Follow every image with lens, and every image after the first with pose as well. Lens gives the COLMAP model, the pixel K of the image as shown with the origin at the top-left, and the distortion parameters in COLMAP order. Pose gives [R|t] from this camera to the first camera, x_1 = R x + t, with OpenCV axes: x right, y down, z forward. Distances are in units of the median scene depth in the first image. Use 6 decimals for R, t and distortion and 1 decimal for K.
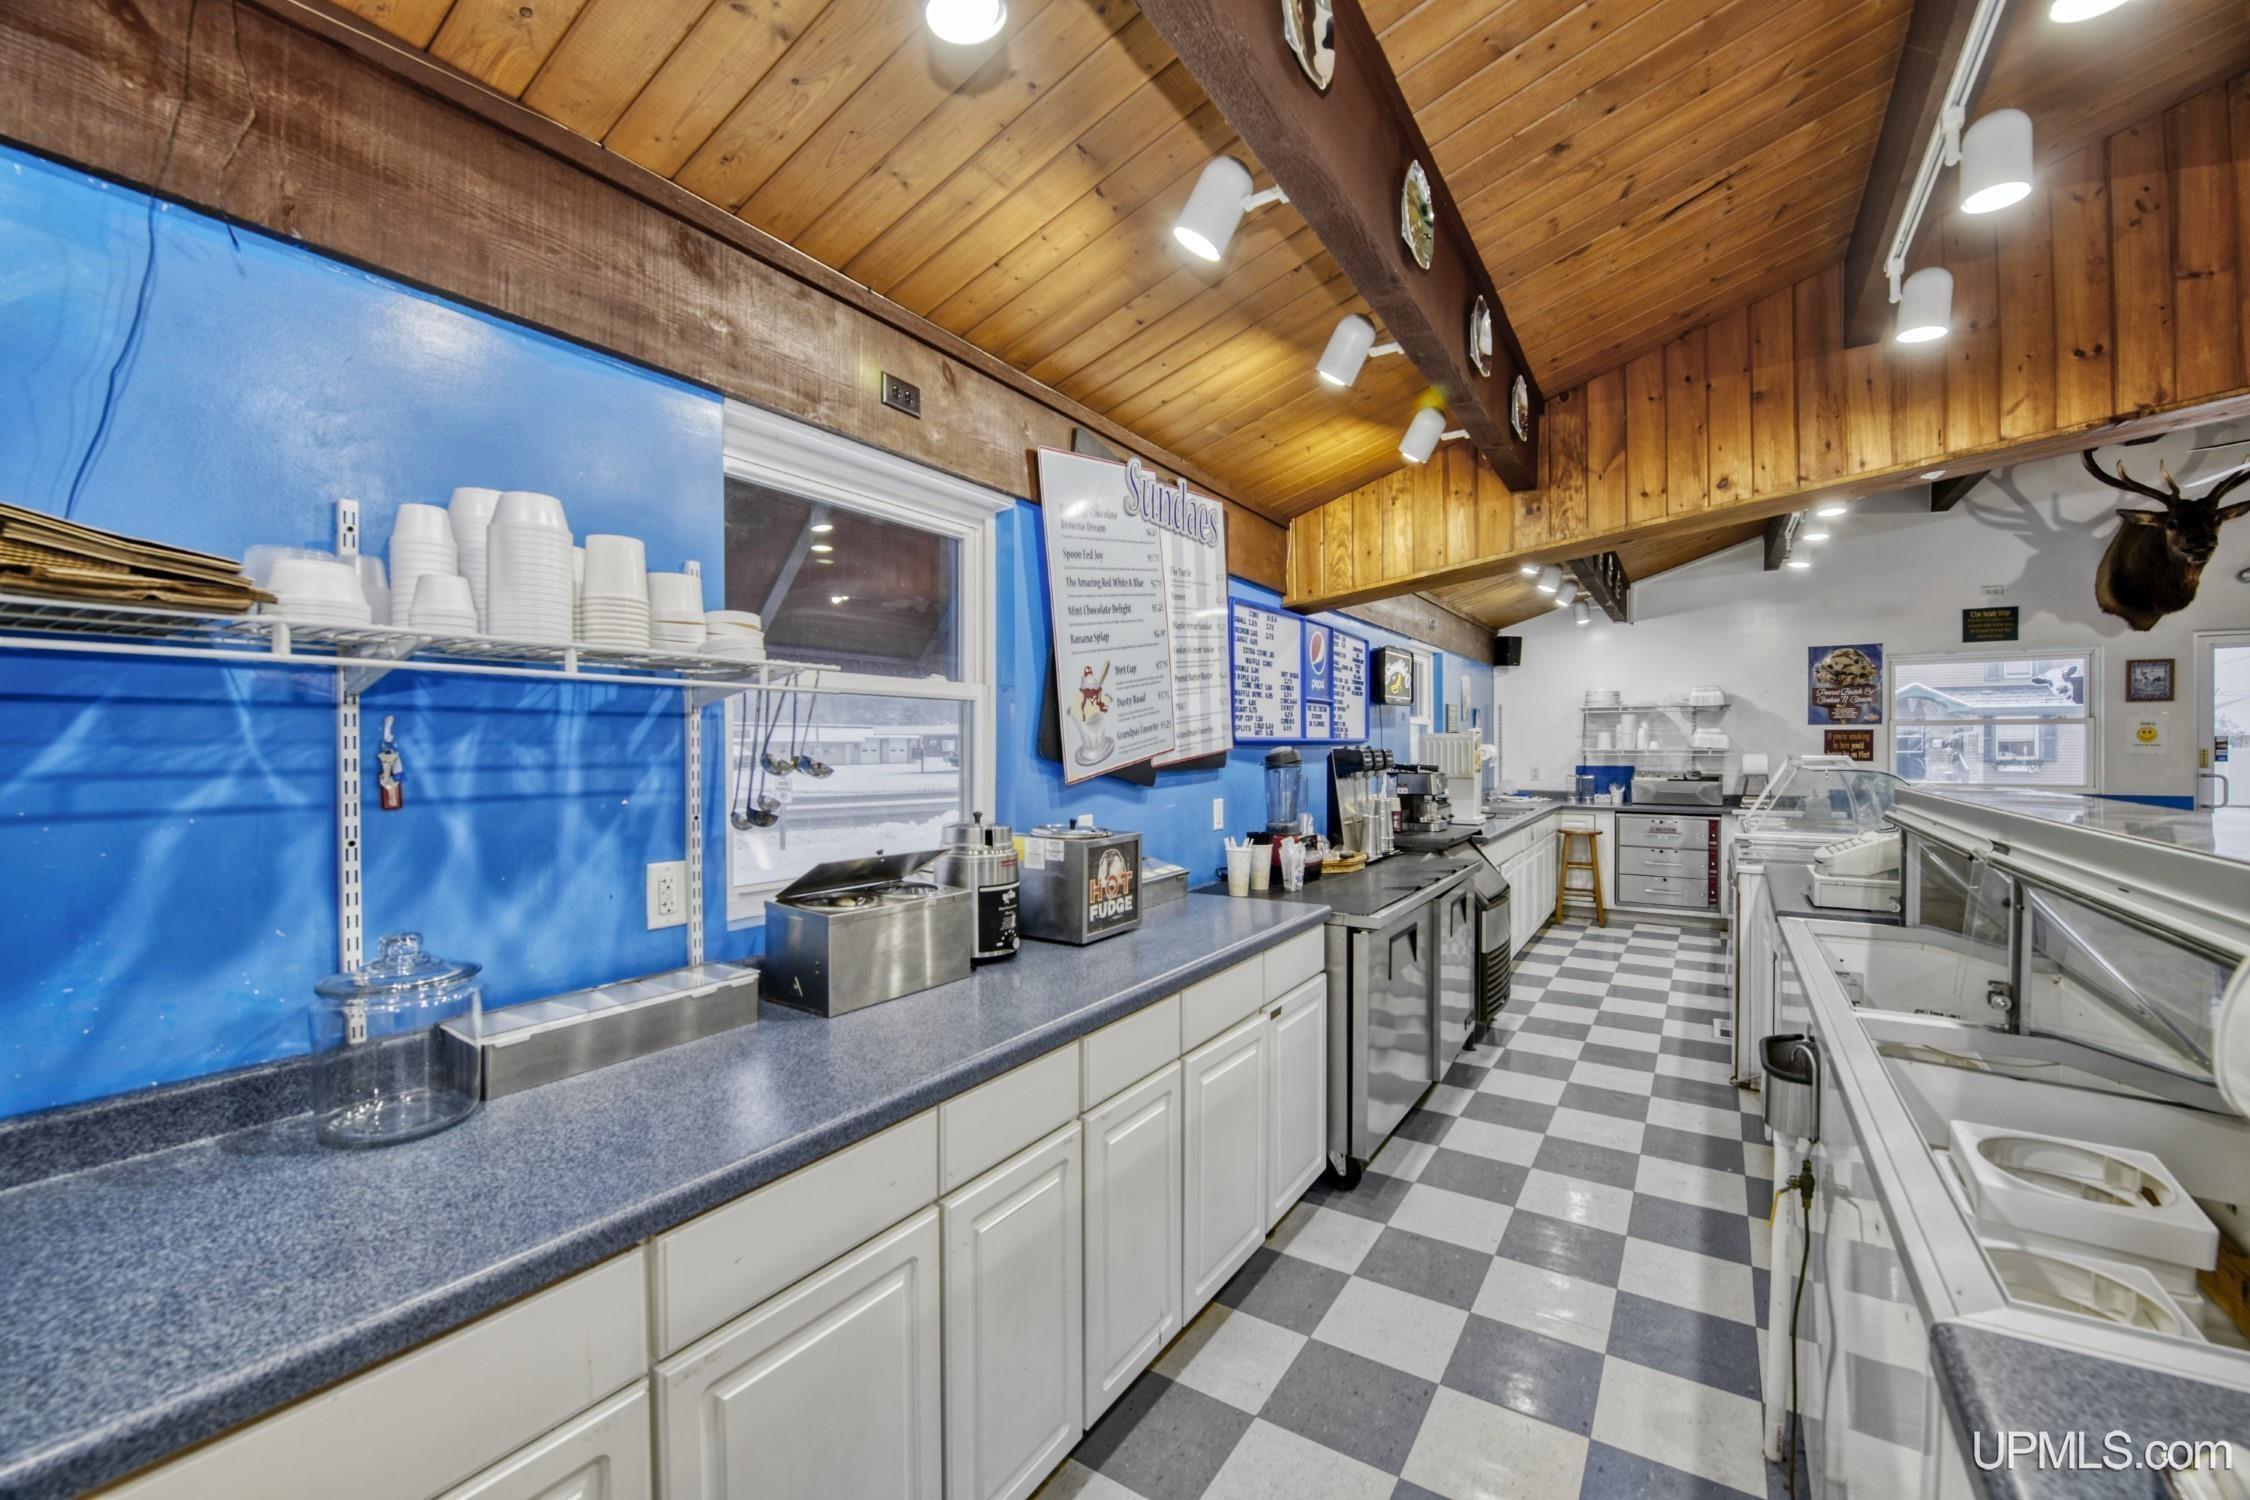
lens RADIAL K [[894.4, 0, 1113.7], [0, 894.4, 749.6], [0, 0, 1]] dist [-0.020066, -0.001159]
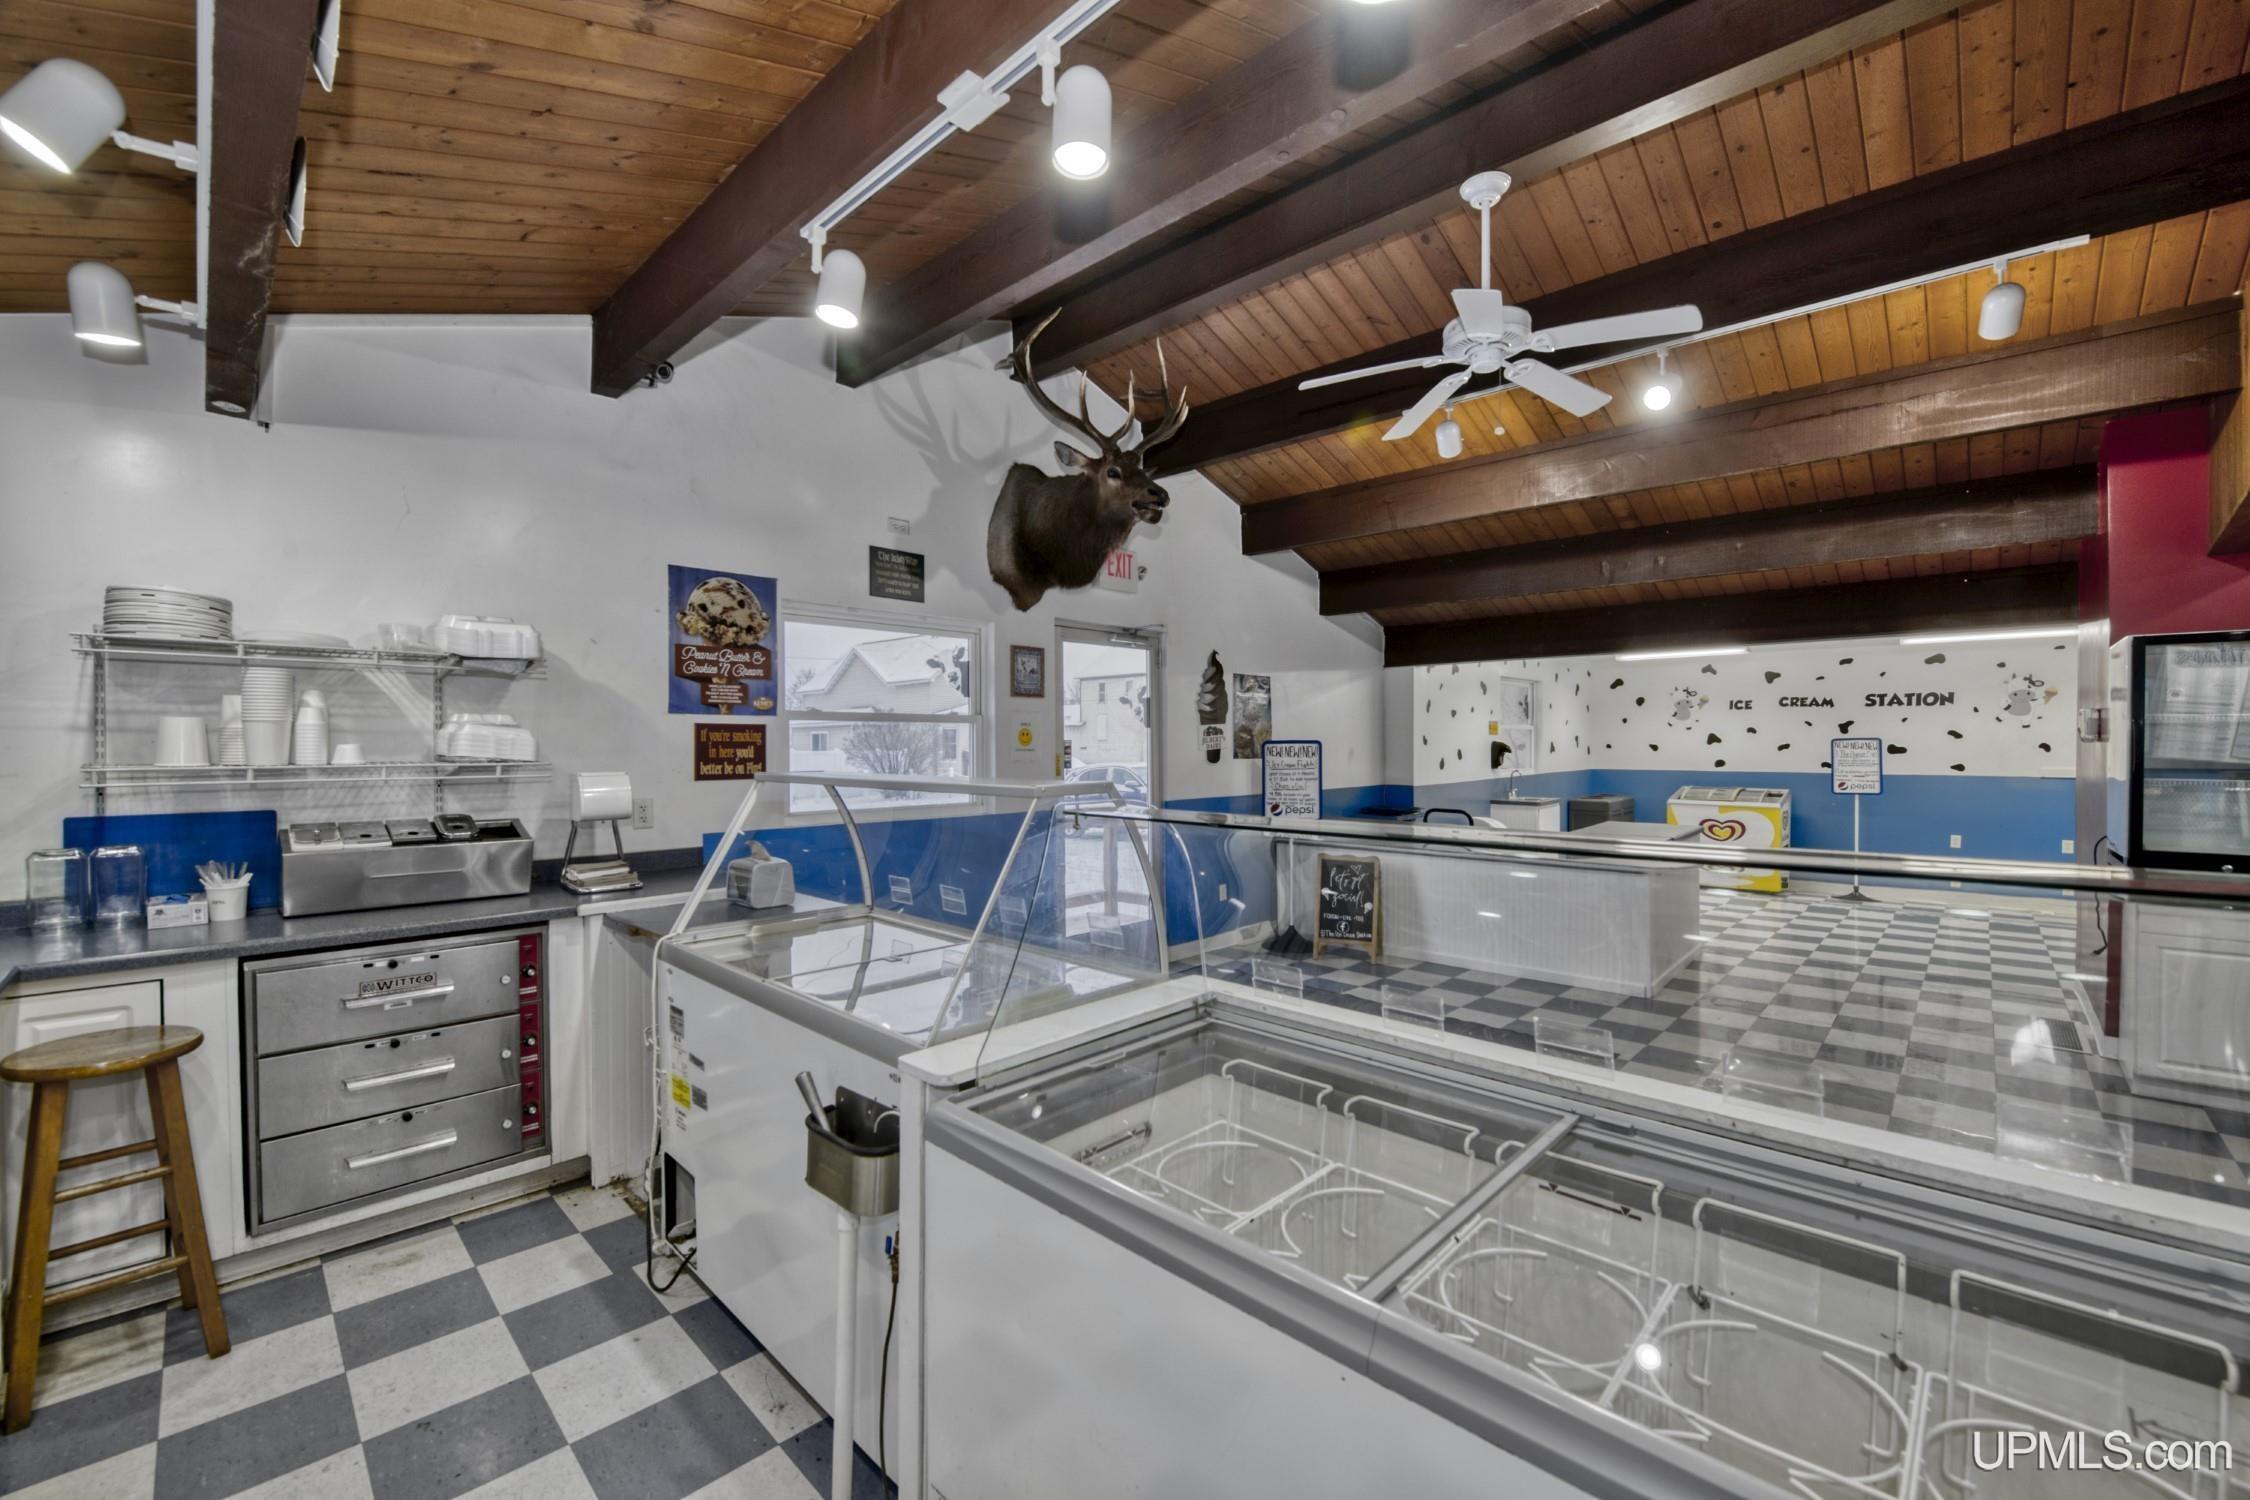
lens RADIAL K [[894.4, 0, 1125.8], [0, 894.4, 755.9], [0, 0, 1]] dist [-0.020066, -0.001159]
pose [[0.182507, -0.007967, 0.983172, 0.707192], [0.008849, 0.999940, 0.006460, -0.008495], [-0.983165, 0.007521, 0.182566, 1.418567]]
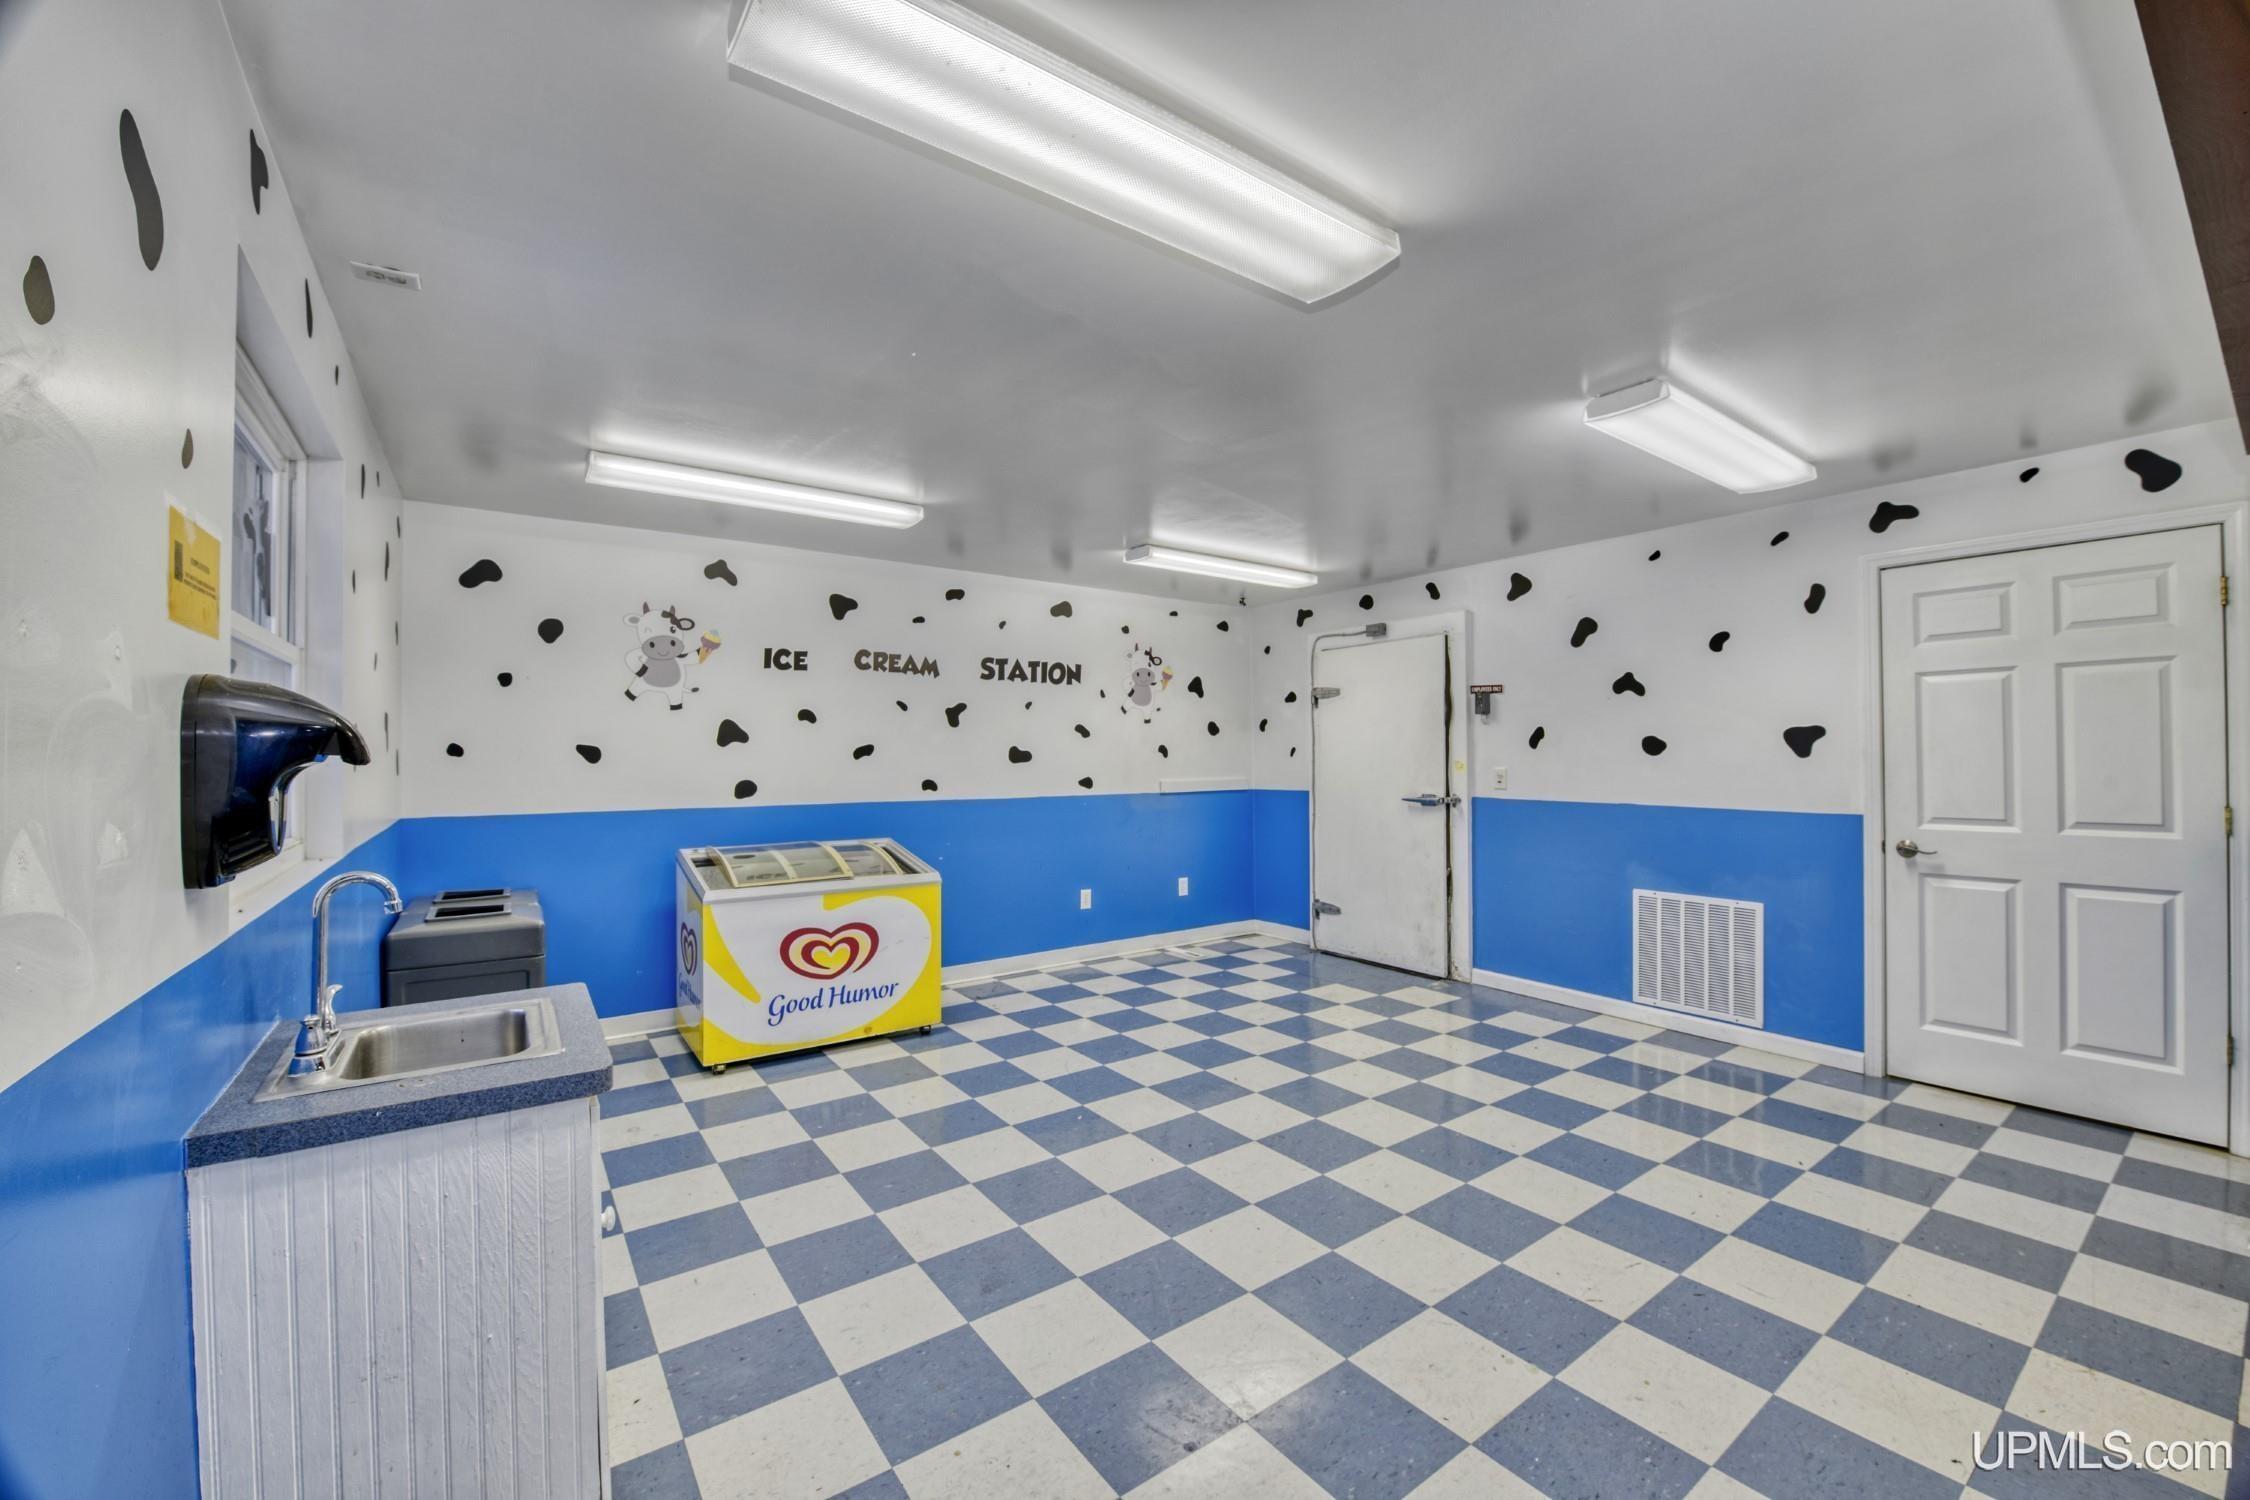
lens RADIAL K [[894.4, 0, 1126.6], [0, 894.4, 753.3], [0, 0, 1]] dist [-0.020066, -0.001159]
pose [[-0.933730, 0.015729, 0.357633, 3.316371], [0.015750, 0.999872, -0.002854, 0.016733], [-0.357632, 0.002968, -0.933858, 0.970655]]
